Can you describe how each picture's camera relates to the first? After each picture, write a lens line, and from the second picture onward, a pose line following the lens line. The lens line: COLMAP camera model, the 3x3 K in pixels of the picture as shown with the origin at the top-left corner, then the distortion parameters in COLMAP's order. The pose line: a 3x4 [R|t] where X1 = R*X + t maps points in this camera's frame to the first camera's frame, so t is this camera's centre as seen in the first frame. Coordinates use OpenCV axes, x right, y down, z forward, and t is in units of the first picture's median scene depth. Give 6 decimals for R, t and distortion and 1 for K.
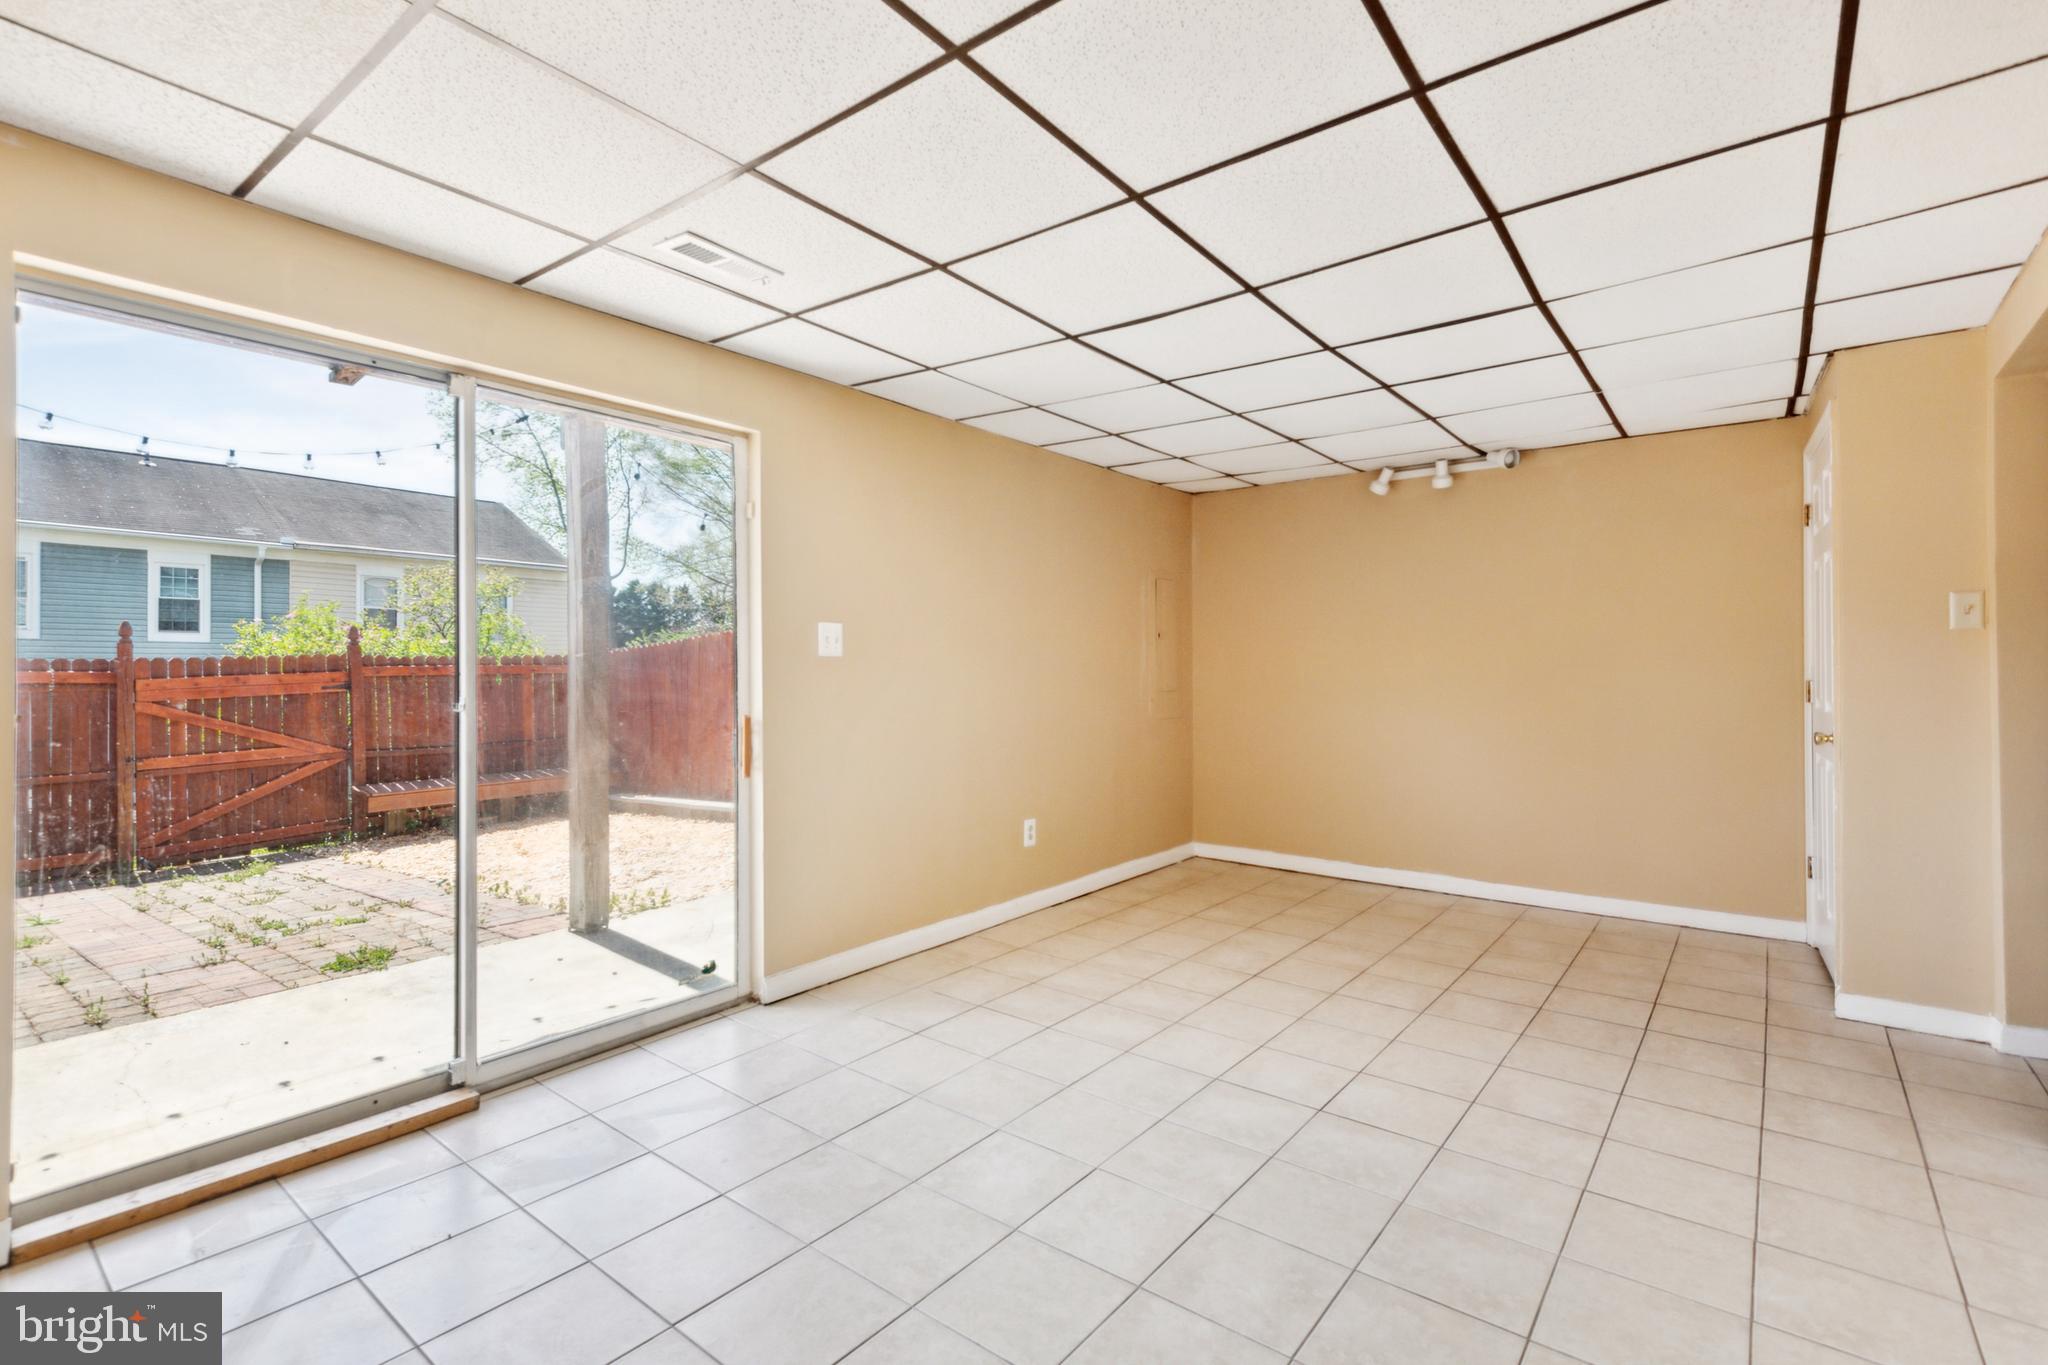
lens RADIAL K [[939.0, 0, 1023.0], [0, 939.0, 658.8], [0, 0, 1]] dist [0.027348, -0.011611]
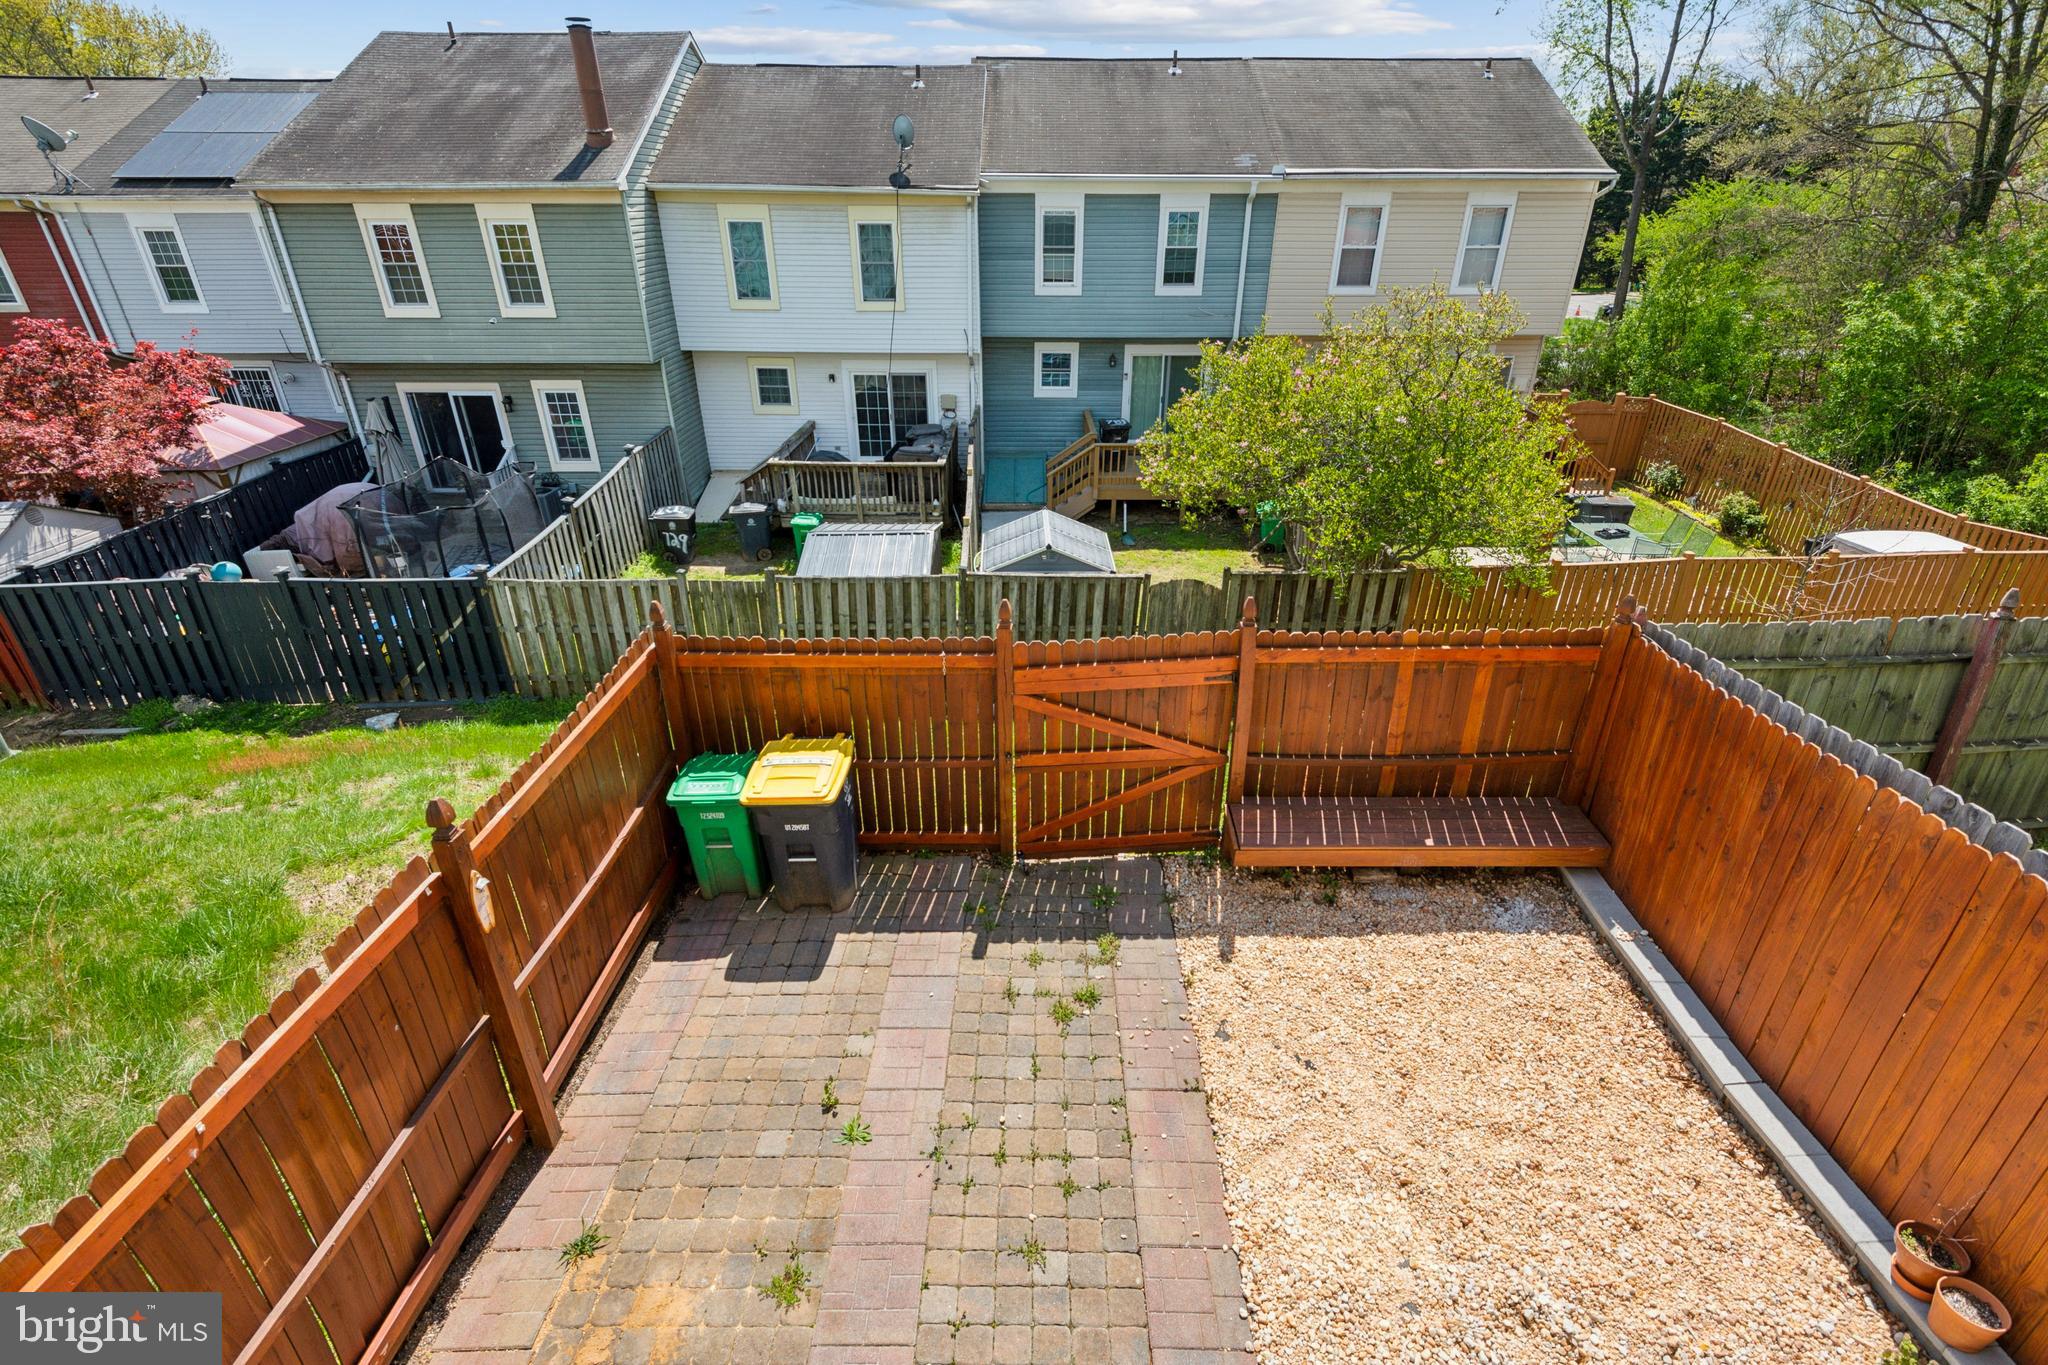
lens RADIAL K [[939.0, 0, 1028.3], [0, 939.0, 686.9], [0, 0, 1]] dist [0.027348, -0.011611]
pose [[0.615218, 0.372546, -0.694778, -0.283043], [0.003199, 0.880111, 0.474756, -0.259987], [0.788351, -0.294301, 0.540269, 0.443265]]
